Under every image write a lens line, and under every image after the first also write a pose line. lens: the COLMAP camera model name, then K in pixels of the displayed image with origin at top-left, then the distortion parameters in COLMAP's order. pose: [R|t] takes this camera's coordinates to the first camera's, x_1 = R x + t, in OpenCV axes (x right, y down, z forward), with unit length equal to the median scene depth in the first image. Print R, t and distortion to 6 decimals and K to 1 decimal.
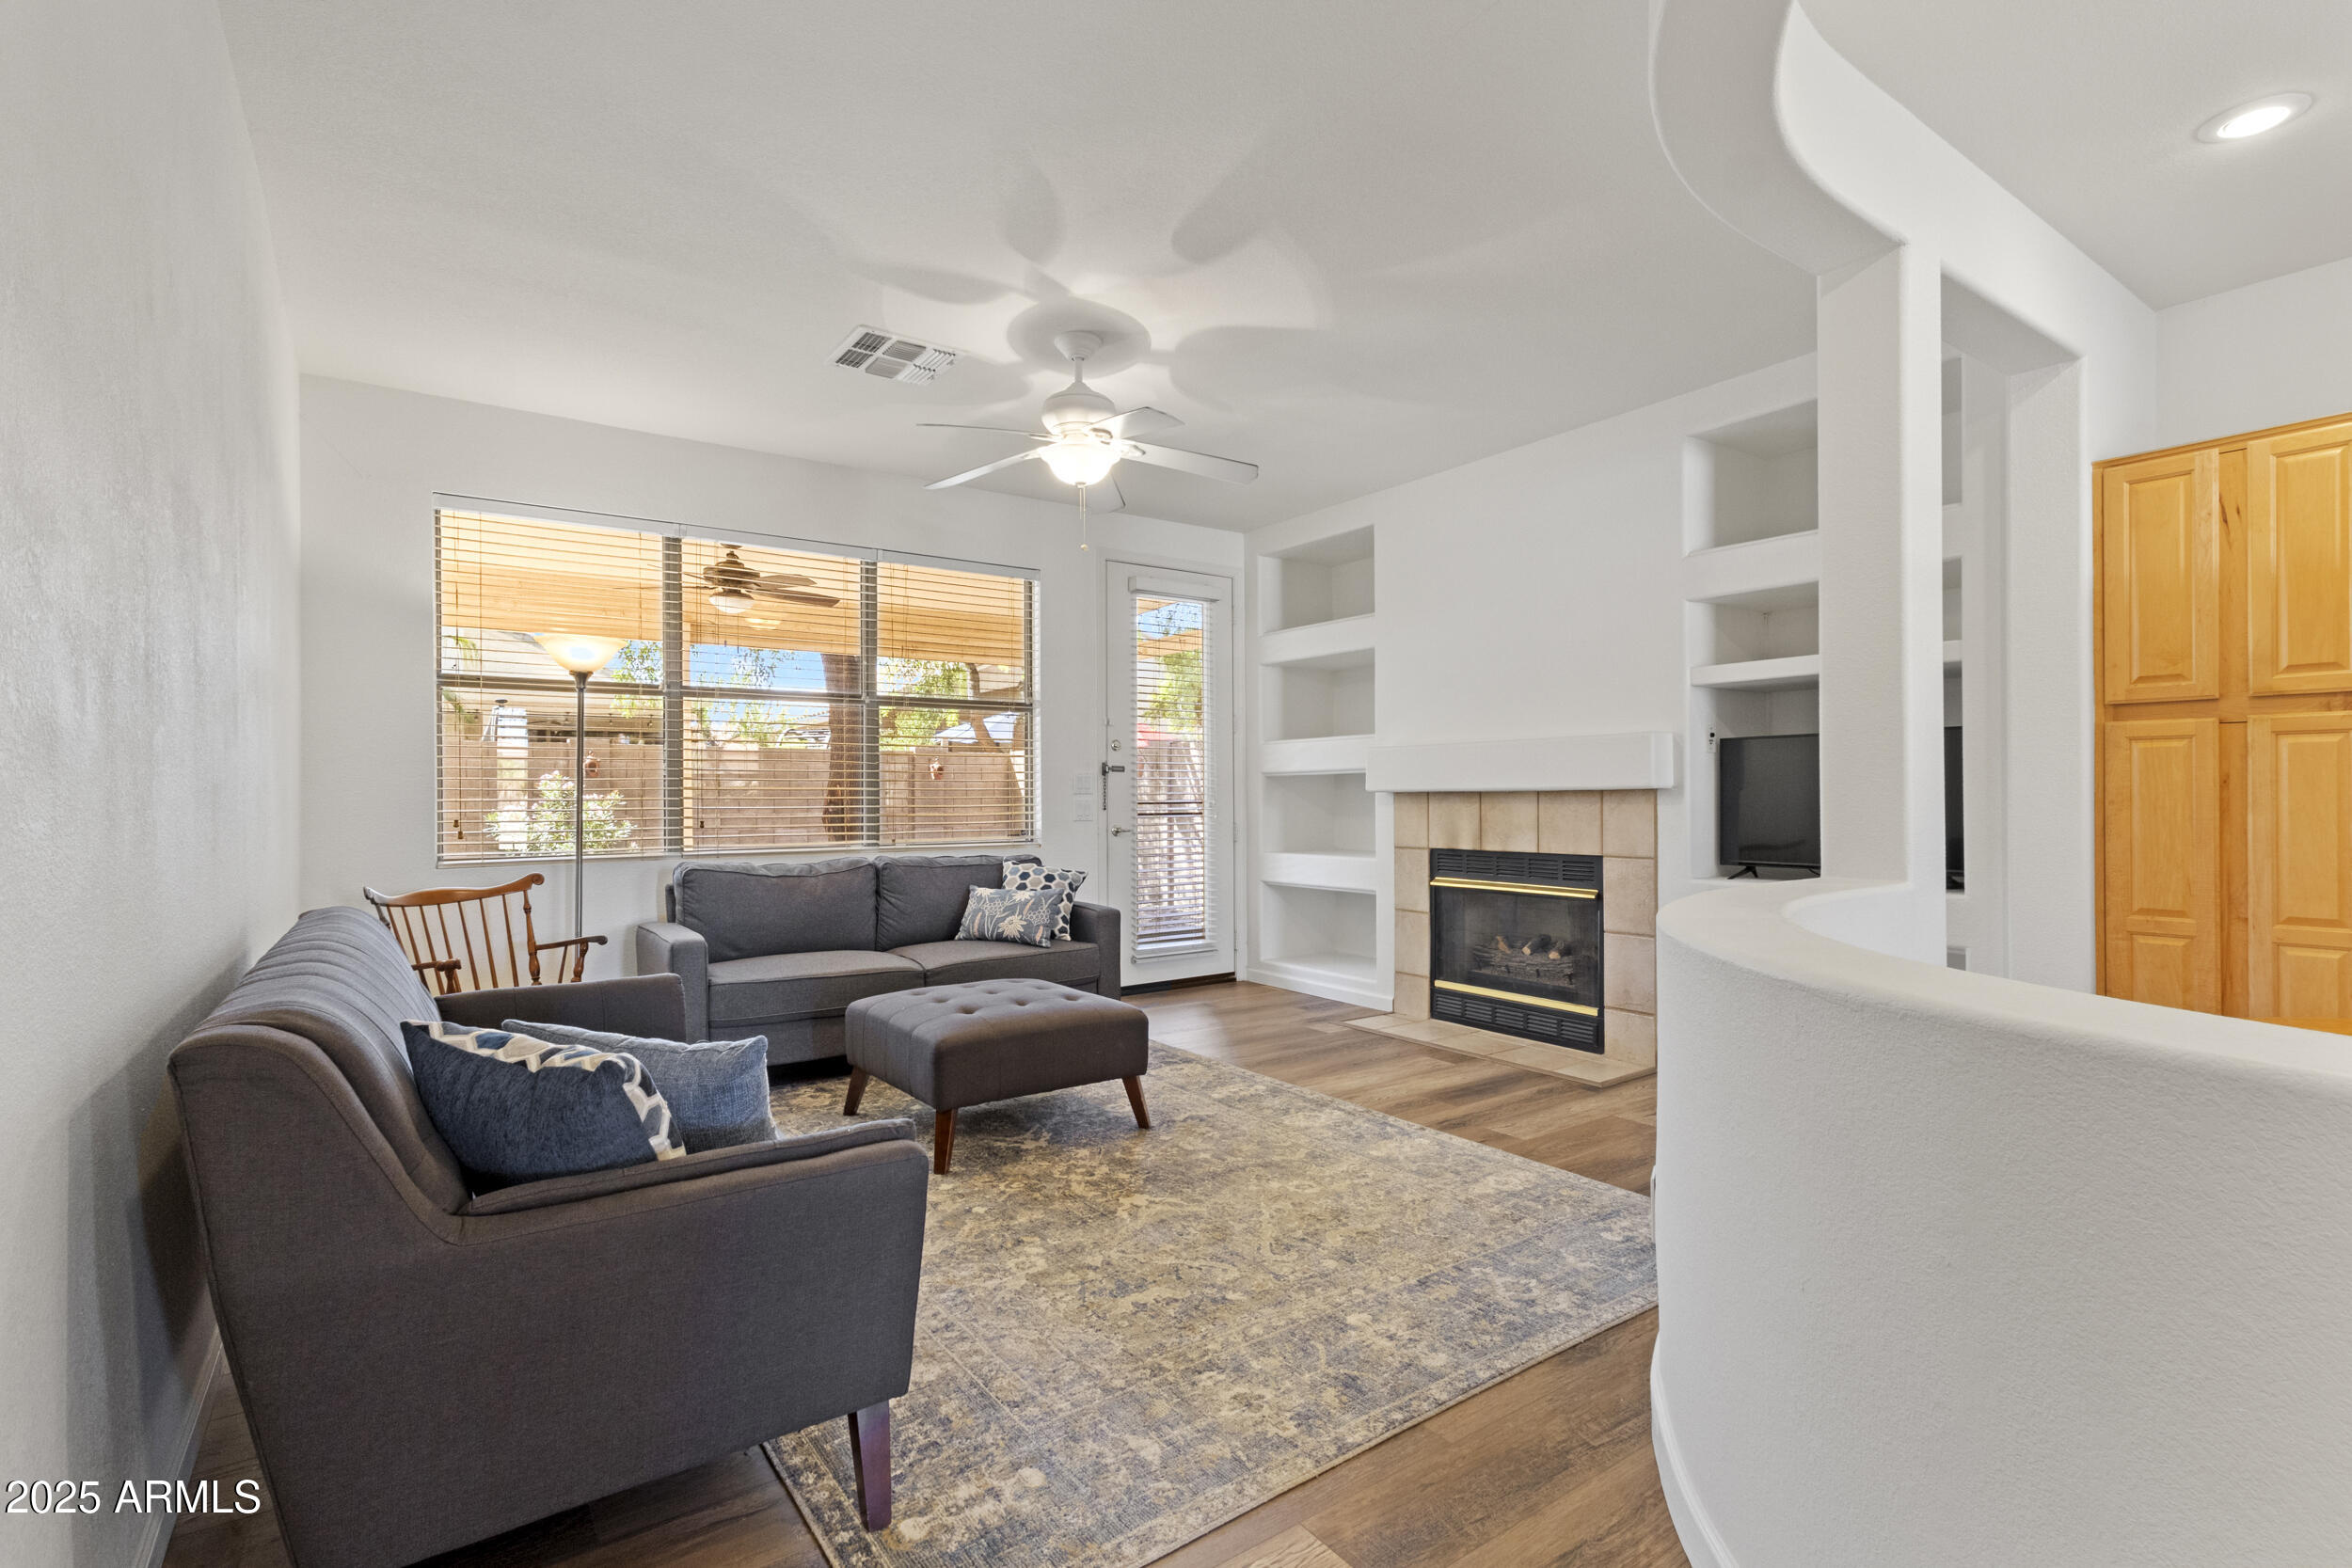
lens RADIAL K [[1085.2, 0, 1165.3], [0, 1085.2, 786.1], [0, 0, 1]] dist [0.000052, 0.001026]
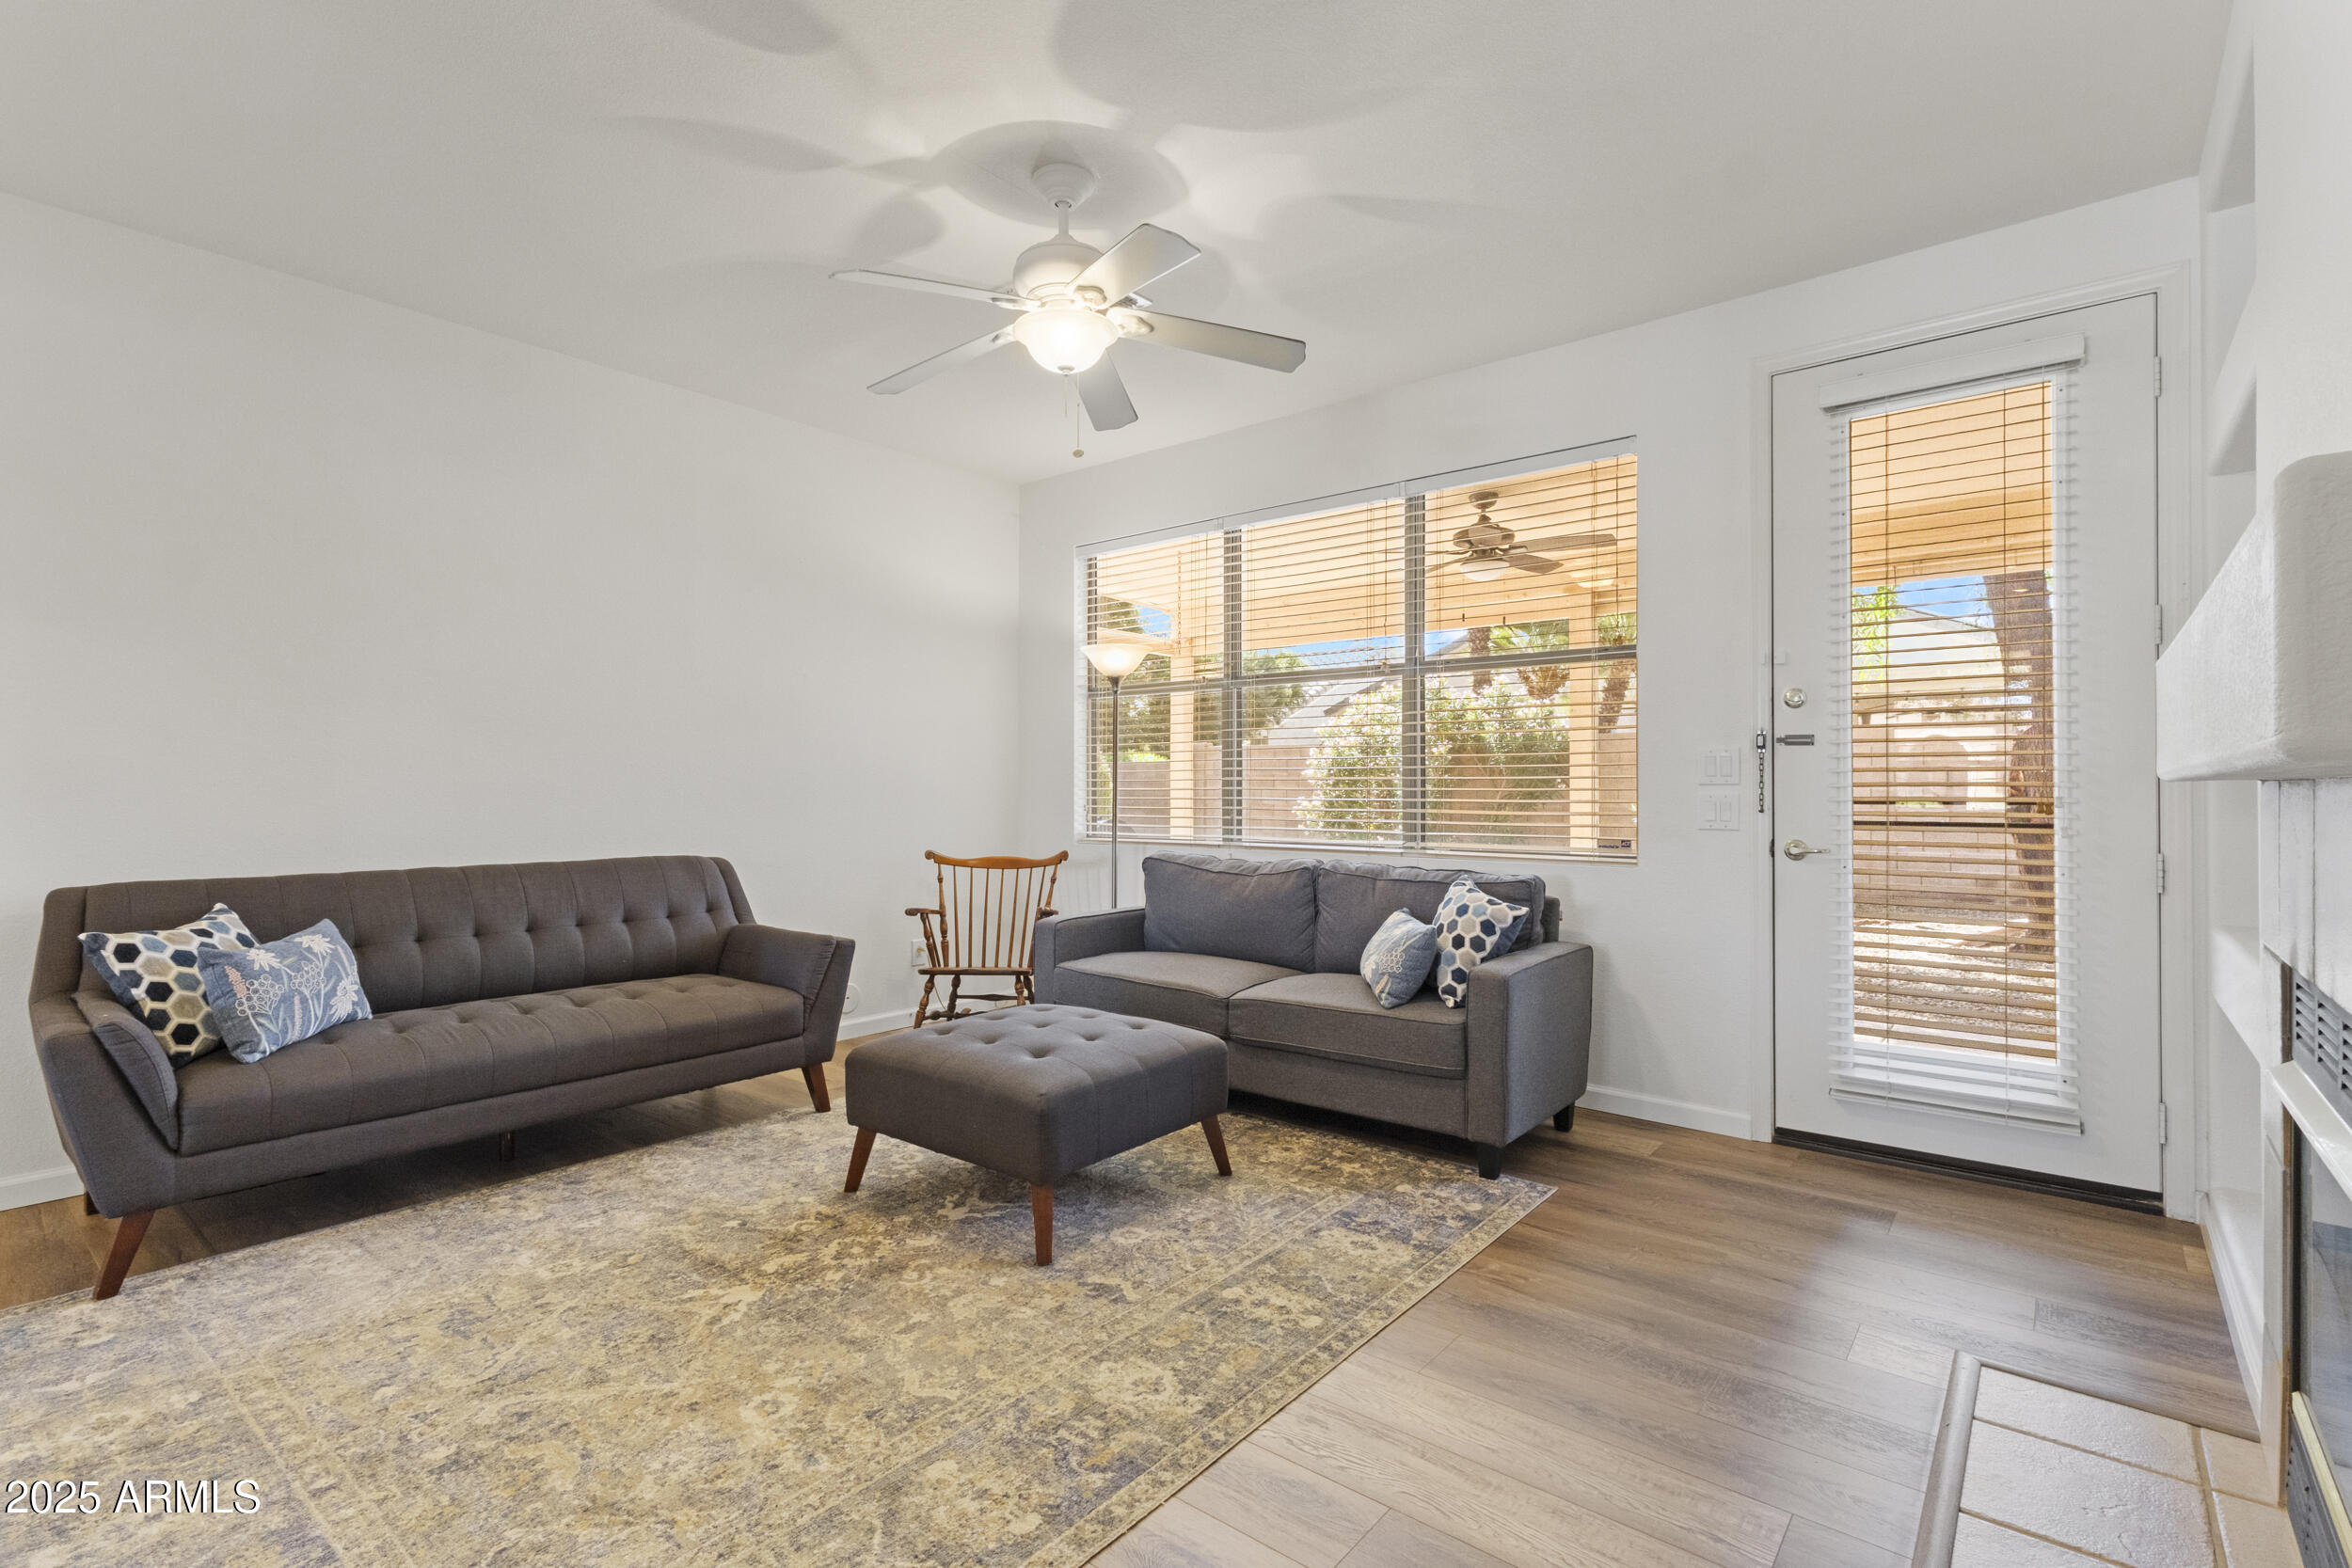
lens RADIAL K [[1085.2, 0, 1172.7], [0, 1085.2, 786.7], [0, 0, 1]] dist [0.000052, 0.001026]
pose [[0.268510, 0.006147, -0.963257, 0.428223], [0.010082, 0.999907, 0.009191, -0.000109], [0.963224, -0.012180, 0.268423, 0.563640]]
